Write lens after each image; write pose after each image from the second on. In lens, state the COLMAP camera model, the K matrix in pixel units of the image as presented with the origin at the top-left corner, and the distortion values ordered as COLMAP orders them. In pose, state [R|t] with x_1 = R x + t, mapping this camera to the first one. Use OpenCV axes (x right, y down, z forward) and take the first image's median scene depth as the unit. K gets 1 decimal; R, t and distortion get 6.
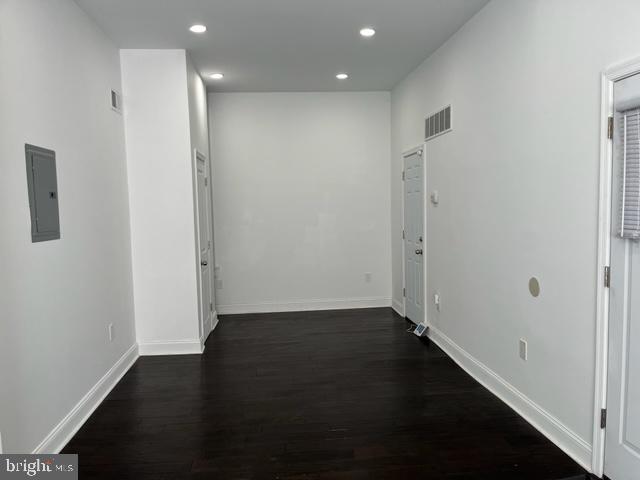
lens RADIAL K [[465.4, 0, 320.0], [0, 465.4, 240.0], [0, 0, 1]] dist [-0.004496, -0.003559]
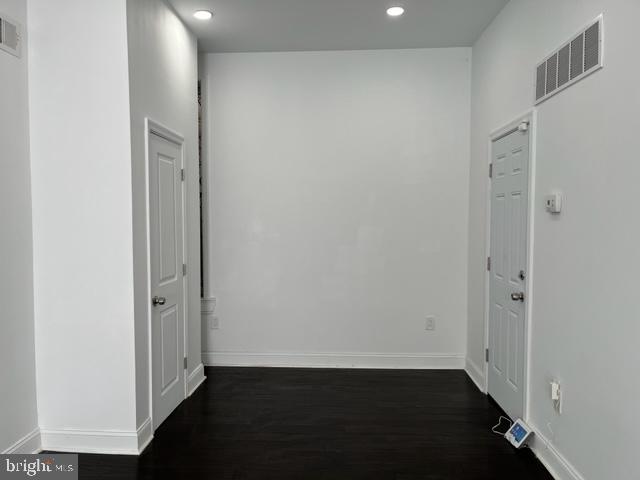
lens RADIAL K [[465.4, 0, 320.0], [0, 465.4, 240.0], [0, 0, 1]] dist [-0.004496, -0.003559]
pose [[0.989010, 0.029832, -0.144807, 0.049644], [-0.033725, 0.999131, -0.024499, -0.022831], [0.143950, 0.029114, 0.989157, 0.385867]]
